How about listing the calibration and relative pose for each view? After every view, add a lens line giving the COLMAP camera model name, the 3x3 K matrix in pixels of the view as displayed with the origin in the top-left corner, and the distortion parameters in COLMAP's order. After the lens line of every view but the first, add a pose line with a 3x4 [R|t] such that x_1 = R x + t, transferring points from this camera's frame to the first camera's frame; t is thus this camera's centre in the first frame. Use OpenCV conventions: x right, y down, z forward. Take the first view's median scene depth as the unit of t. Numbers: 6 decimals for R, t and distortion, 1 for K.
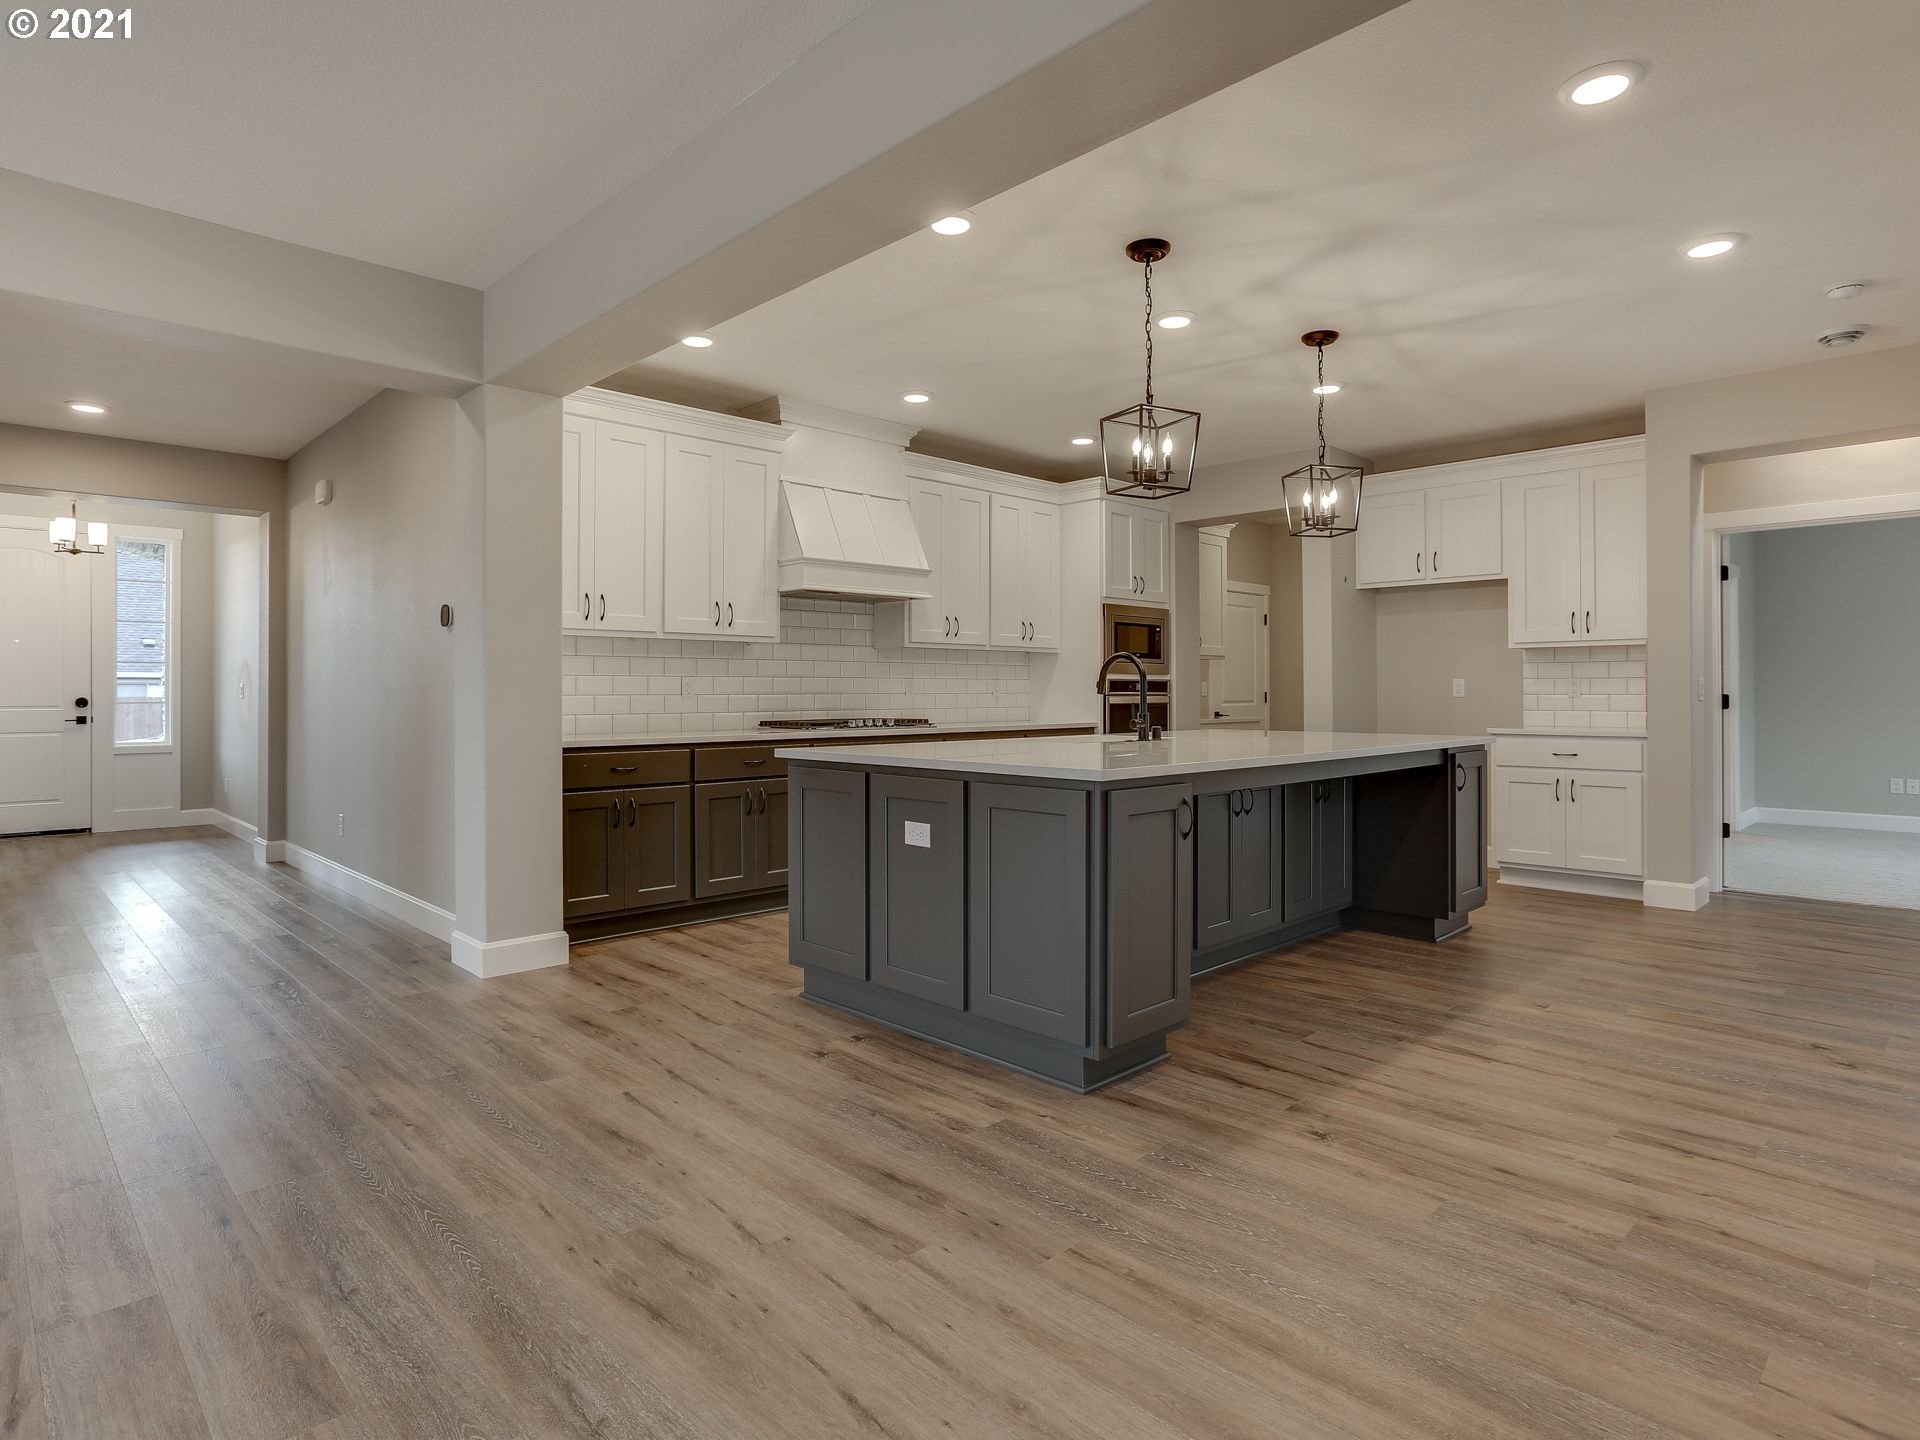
lens RADIAL K [[1017.3, 0, 969.9], [0, 1017.3, 685.3], [0, 0, 1]] dist [-0.025020, -0.000622]
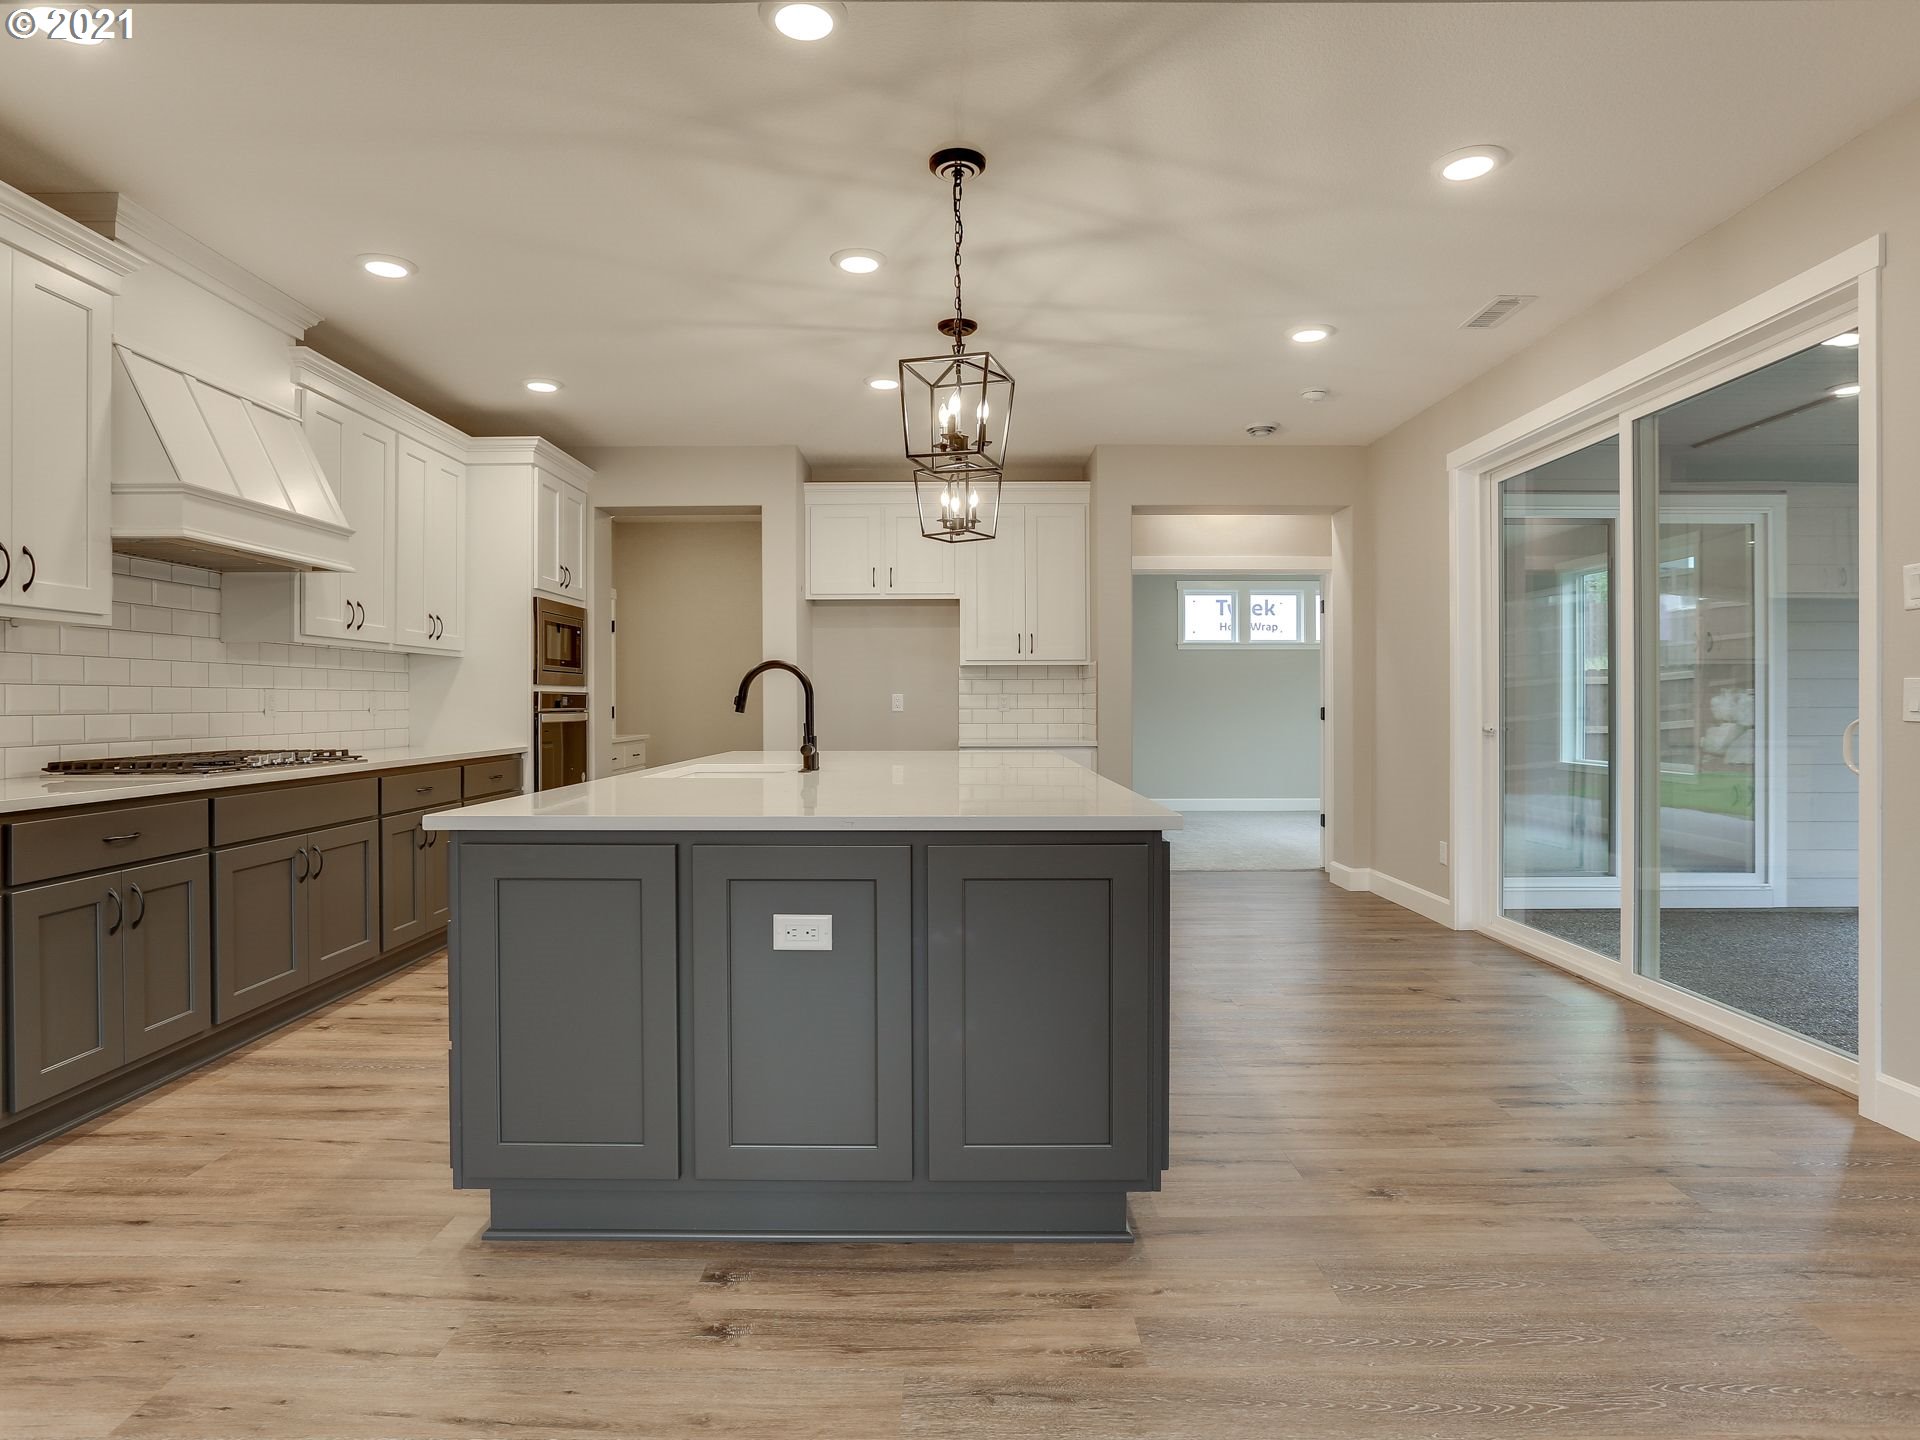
lens RADIAL K [[1026.9, 0, 967.5], [0, 1026.9, 702.8], [0, 0, 1]] dist [-0.035899, 0.020102]
pose [[0.717075, -0.000611, 0.696996, -0.333017], [-0.002404, 0.999991, 0.003350, -0.001763], [-0.696992, -0.004078, 0.717067, 0.353040]]
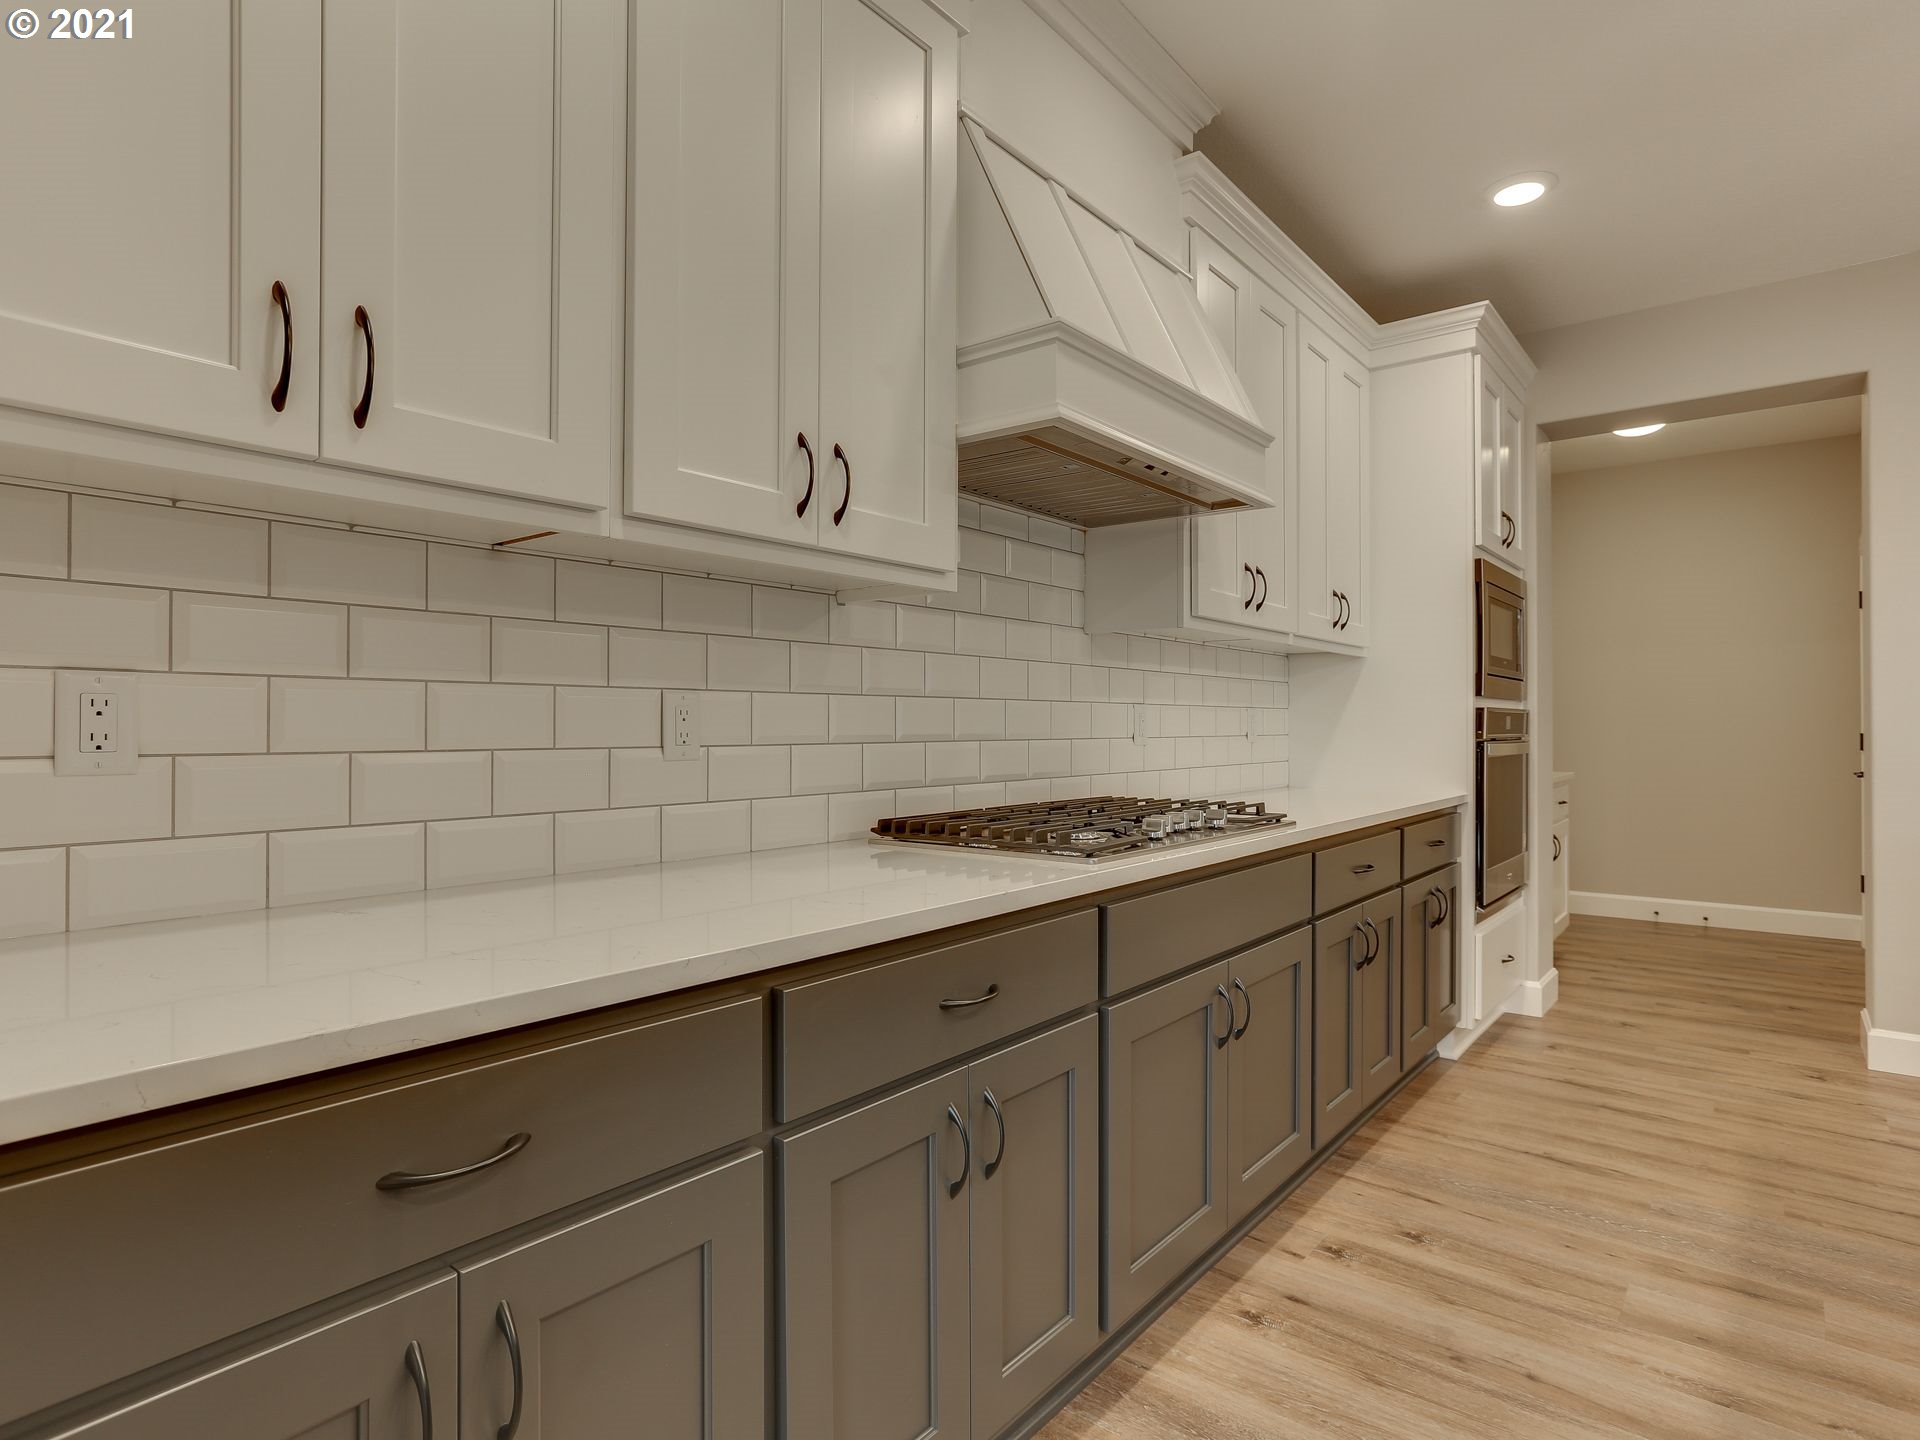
lens RADIAL K [[1048.7, 0, 960.0], [0, 1048.7, 720.0], [0, 0, 1]] dist [-0.050986, 0.021424]
pose [[0.997746, 0.003613, 0.067014, -0.292130], [-0.003674, 0.999993, 0.000783, 0.000450], [-0.067010, -0.001028, 0.997752, 0.910366]]
